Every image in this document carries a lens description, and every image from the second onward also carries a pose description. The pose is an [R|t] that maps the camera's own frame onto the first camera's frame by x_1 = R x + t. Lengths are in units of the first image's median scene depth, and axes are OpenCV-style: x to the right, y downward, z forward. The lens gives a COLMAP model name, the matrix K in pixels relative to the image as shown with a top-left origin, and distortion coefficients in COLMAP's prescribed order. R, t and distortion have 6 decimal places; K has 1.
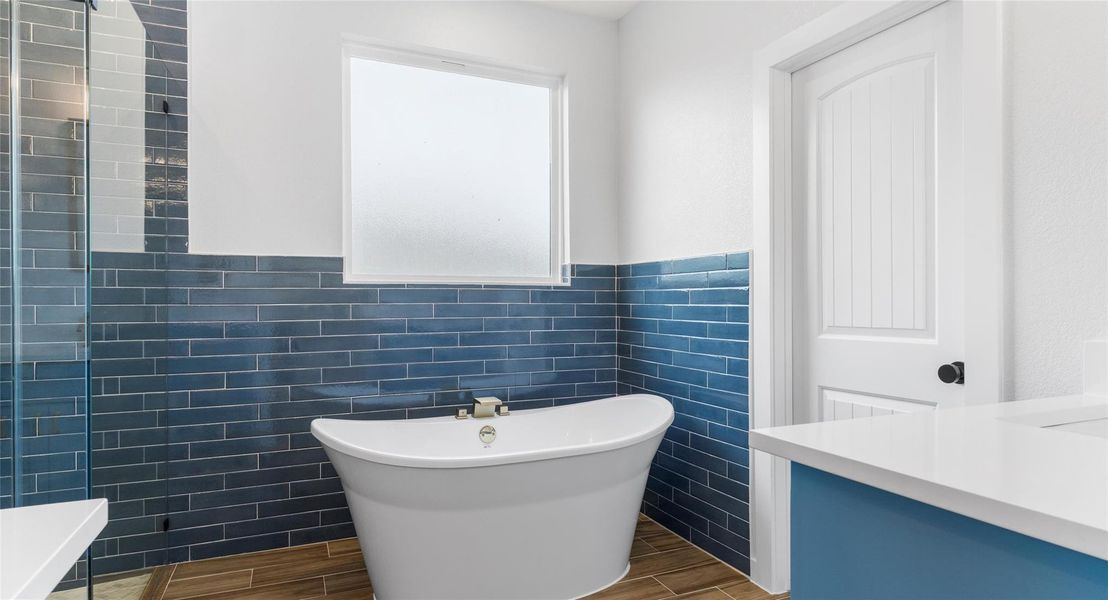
lens RADIAL K [[595.2, 0, 549.9], [0, 595.2, 304.3], [0, 0, 1]] dist [0.007807, -0.004207]
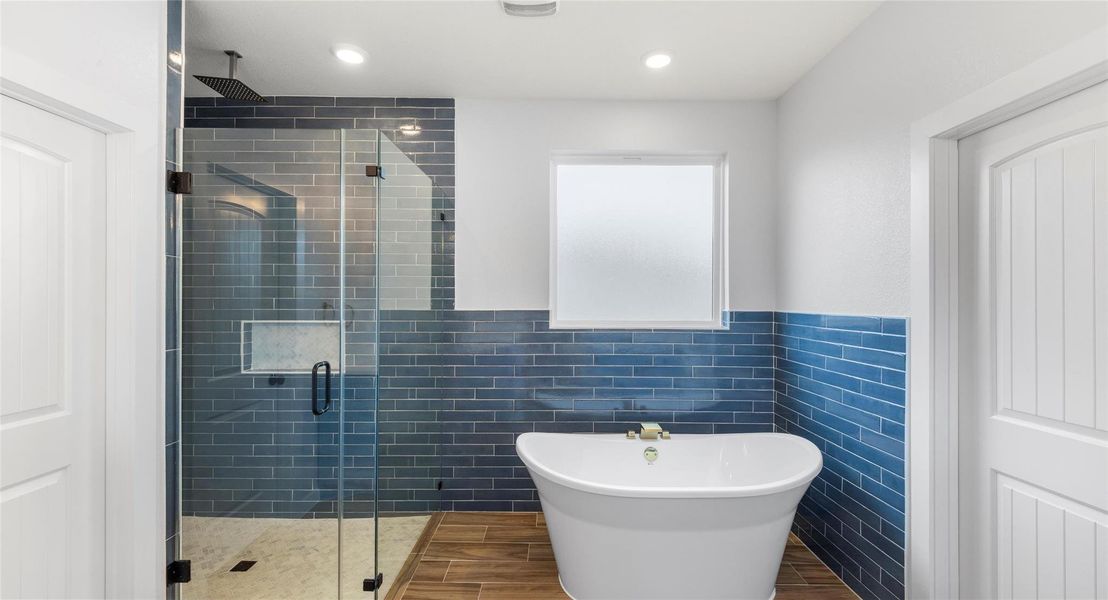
lens RADIAL K [[439.2, 0, 547.3], [0, 439.2, 302.3], [0, 0, 1]] dist [0.004443, -0.002384]
pose [[0.913962, 0.004304, -0.405778, 0.072422], [-0.006335, 0.999973, -0.003663, -0.100528], [0.405751, 0.005918, 0.913964, 0.058172]]
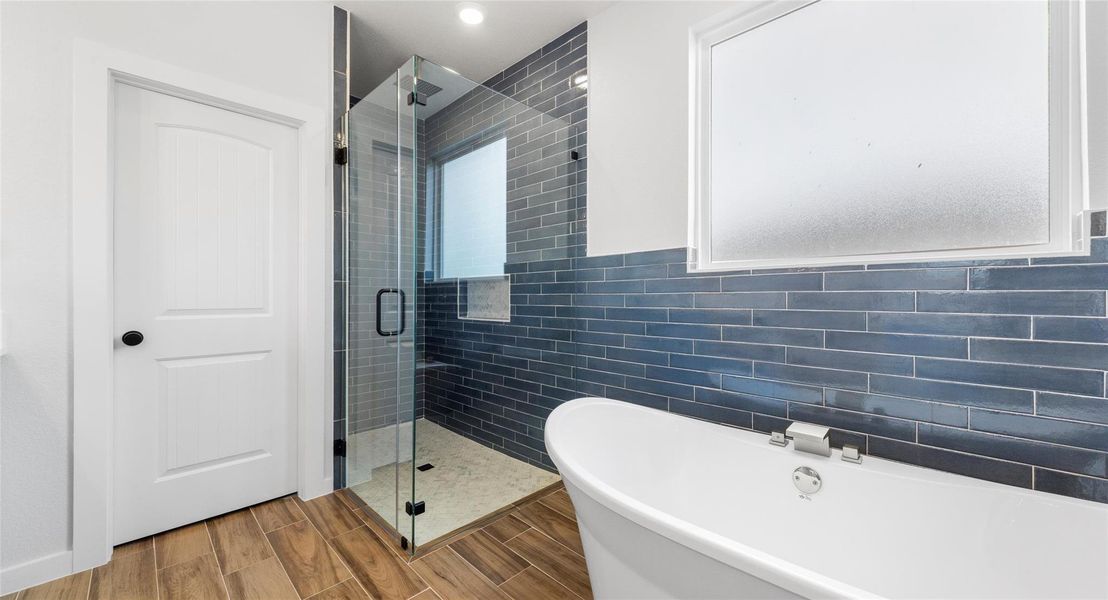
lens RADIAL K [[400.5, 0, 559.1], [0, 400.5, 298.3], [0, 0, 1]] dist [0.006372, -0.000287]
pose [[0.382461, 0.003550, -0.923965, 0.223730], [-0.008504, 0.999964, 0.000322, 0.011417], [0.923932, 0.007734, 0.382478, 0.575312]]
